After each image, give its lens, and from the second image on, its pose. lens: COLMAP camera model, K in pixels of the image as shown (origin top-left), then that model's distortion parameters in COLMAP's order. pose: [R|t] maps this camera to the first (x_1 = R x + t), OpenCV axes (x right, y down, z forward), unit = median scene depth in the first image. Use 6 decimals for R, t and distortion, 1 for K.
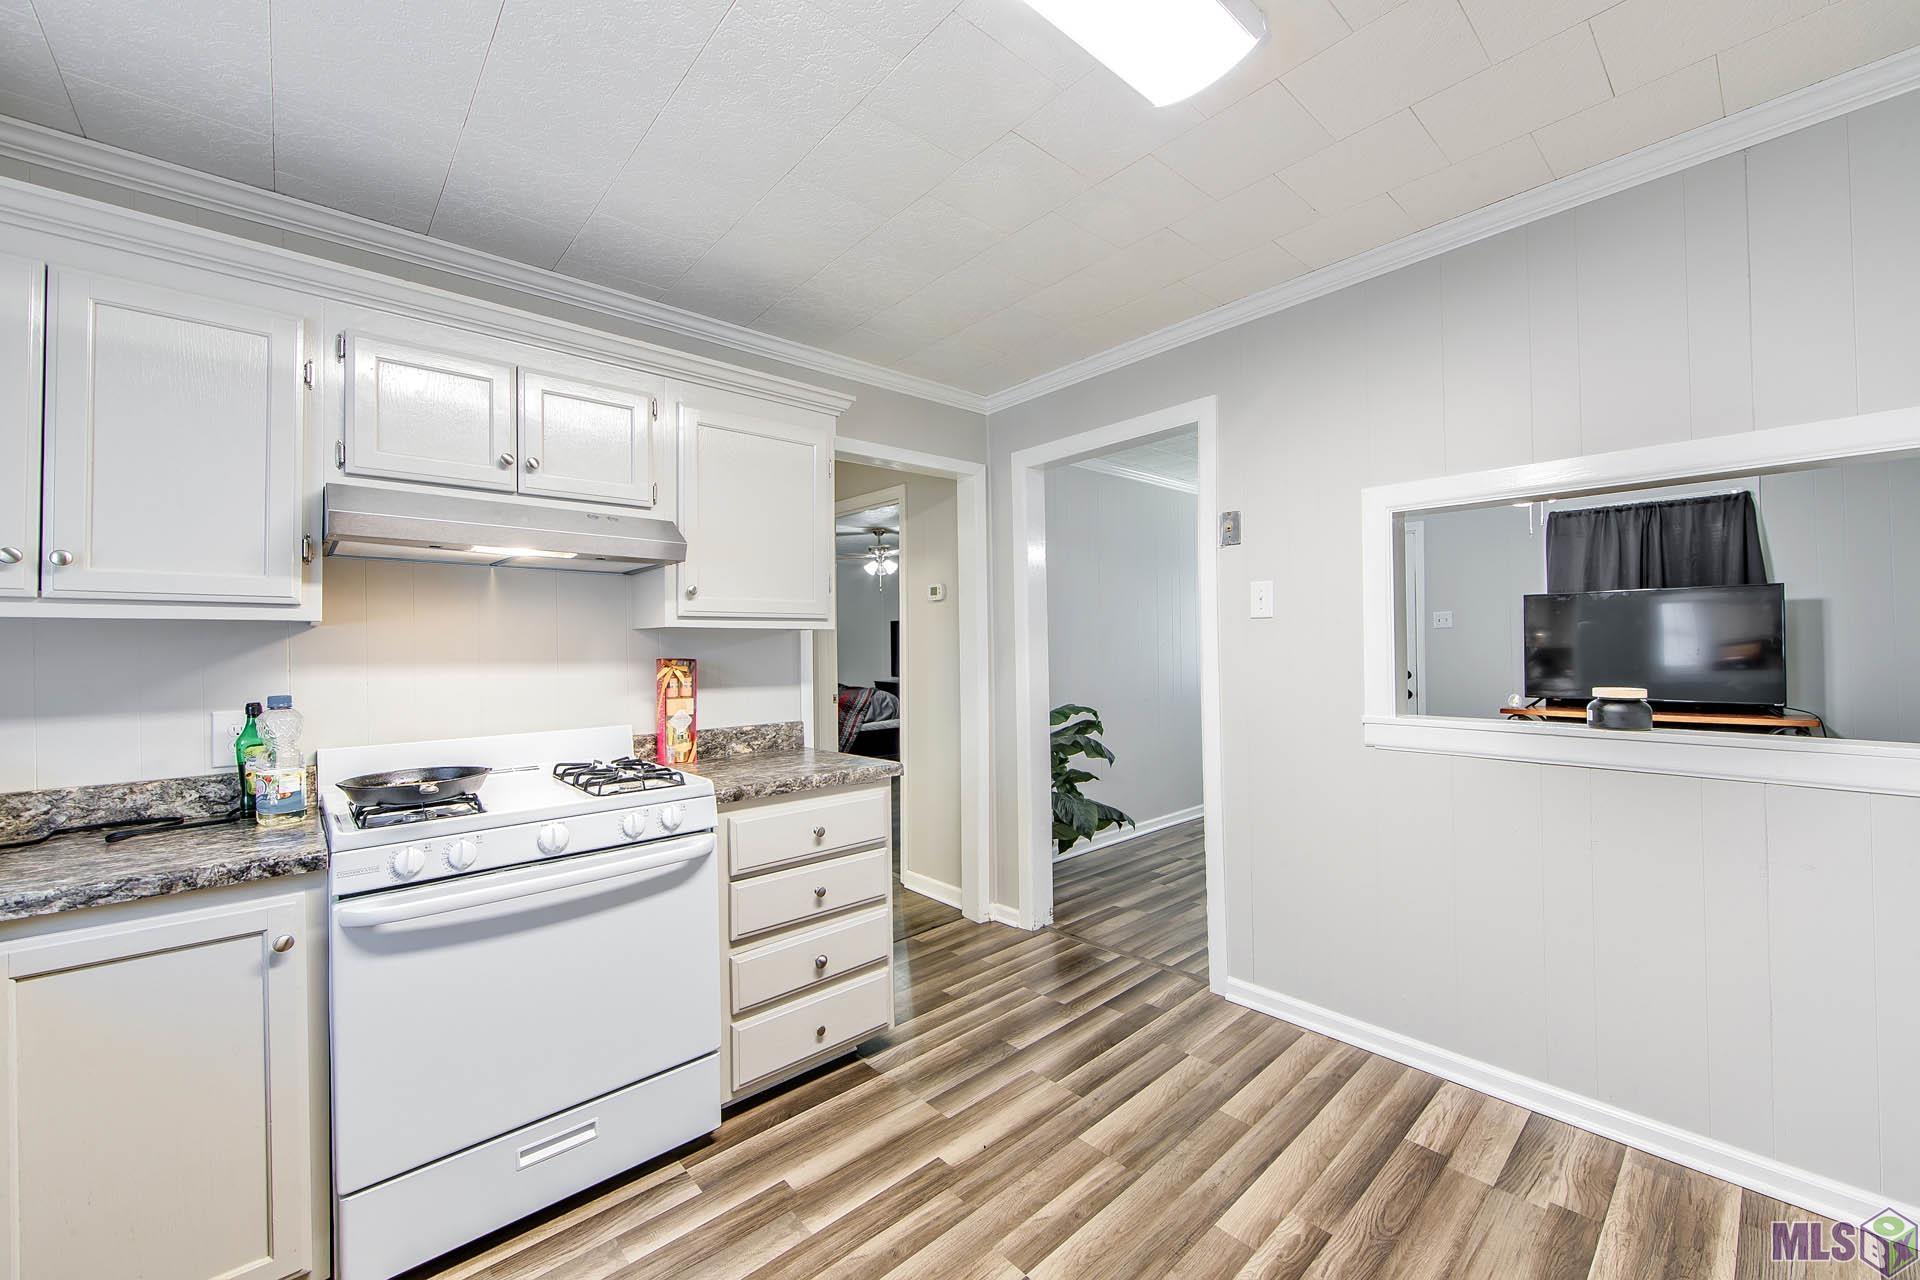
lens RADIAL K [[749.1, 0, 966.2], [0, 749.1, 640.5], [0, 0, 1]] dist [-0.001371, -0.000268]
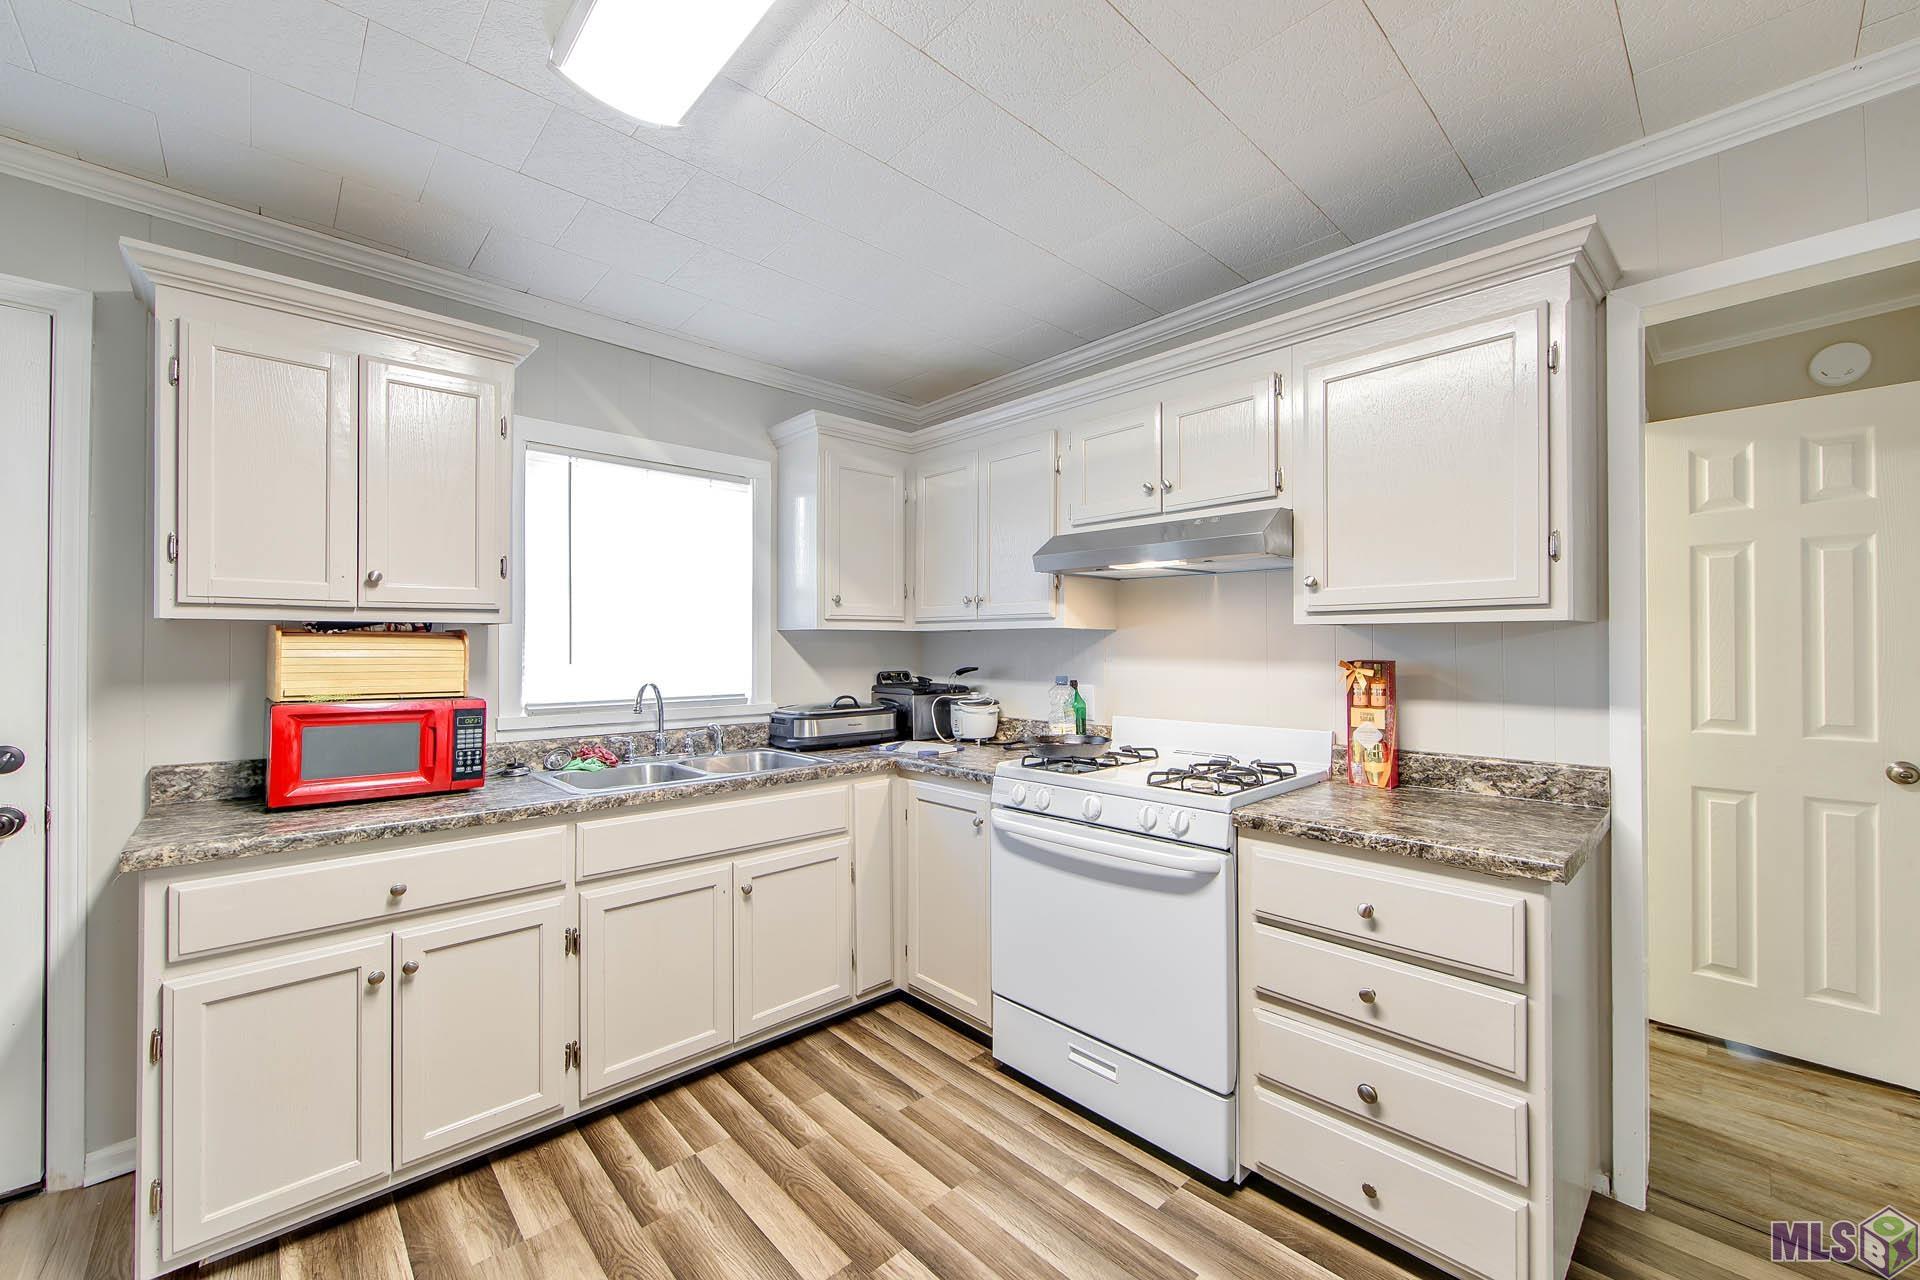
lens RADIAL K [[749.1, 0, 965.1], [0, 749.1, 640.3], [0, 0, 1]] dist [-0.001371, -0.000268]
pose [[0.028955, 0.005259, -0.999567, 0.522306], [0.011480, 0.999918, 0.005593, -0.009716], [0.999515, -0.011637, 0.028892, 0.626493]]
